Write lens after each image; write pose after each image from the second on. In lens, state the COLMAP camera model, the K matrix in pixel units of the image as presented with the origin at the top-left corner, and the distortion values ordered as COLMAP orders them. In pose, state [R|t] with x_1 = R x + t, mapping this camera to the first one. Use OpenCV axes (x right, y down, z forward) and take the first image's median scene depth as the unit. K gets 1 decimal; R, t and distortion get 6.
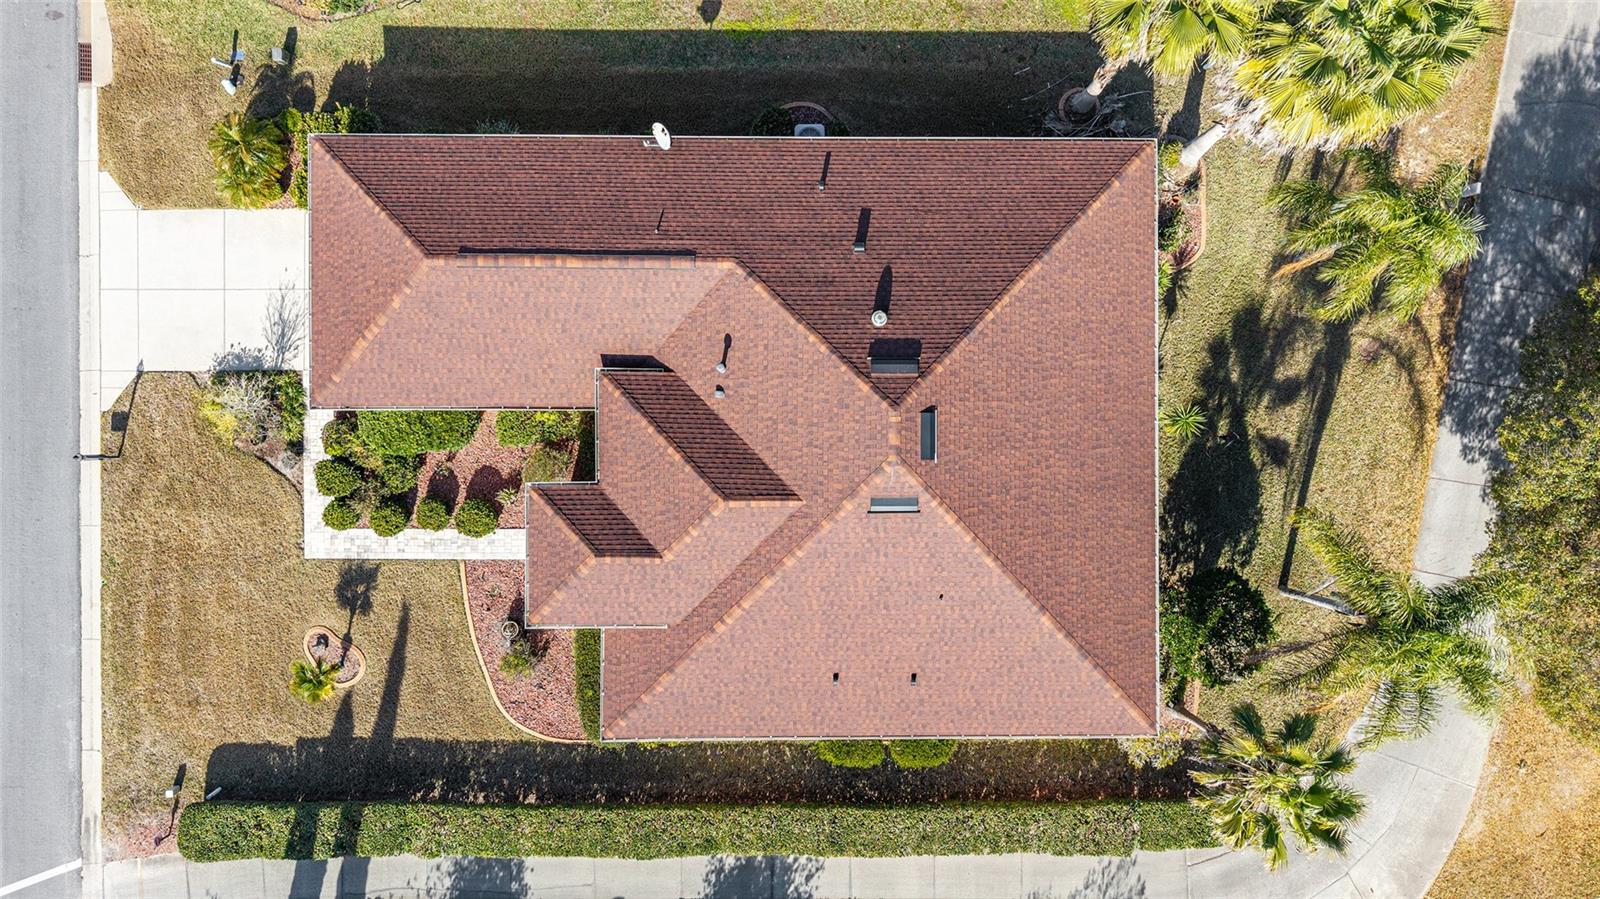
lens RADIAL K [[1077.9, 0, 799.3], [0, 1077.9, 420.2], [0, 0, 1]] dist [0.008700, -0.004120]
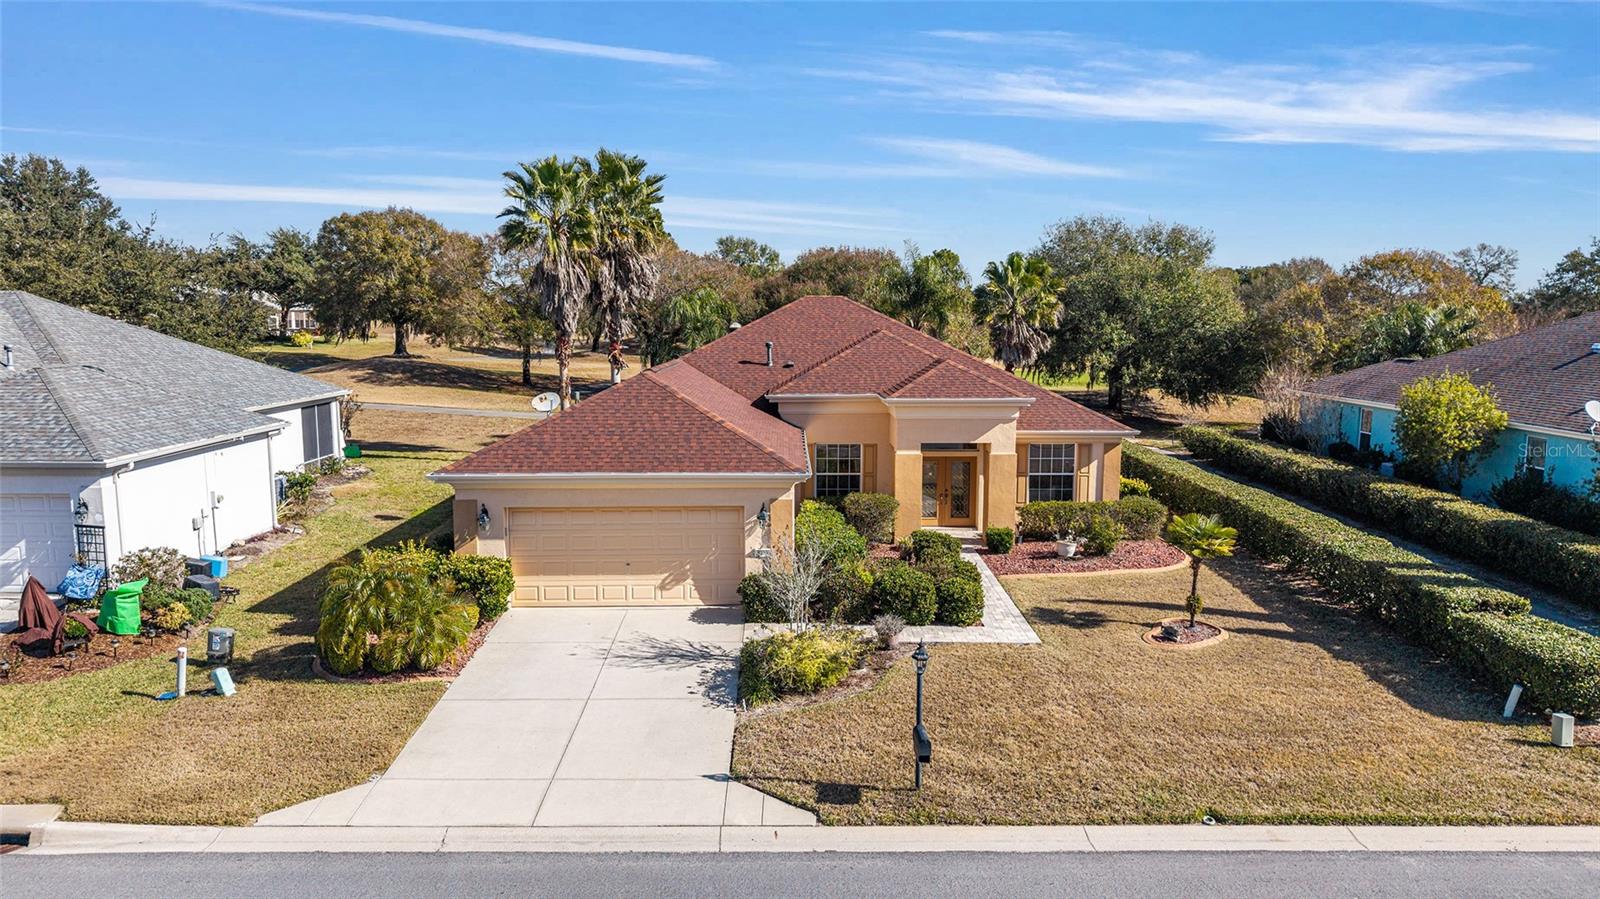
lens RADIAL K [[1077.9, 0, 799.3], [0, 1077.9, 420.2], [0, 0, 1]] dist [0.008700, -0.004120]
pose [[-0.007057, -0.114085, 0.993446, -1.059079], [0.999899, 0.011479, 0.008421, -0.019928], [-0.012365, 0.993405, 0.113993, 0.797909]]
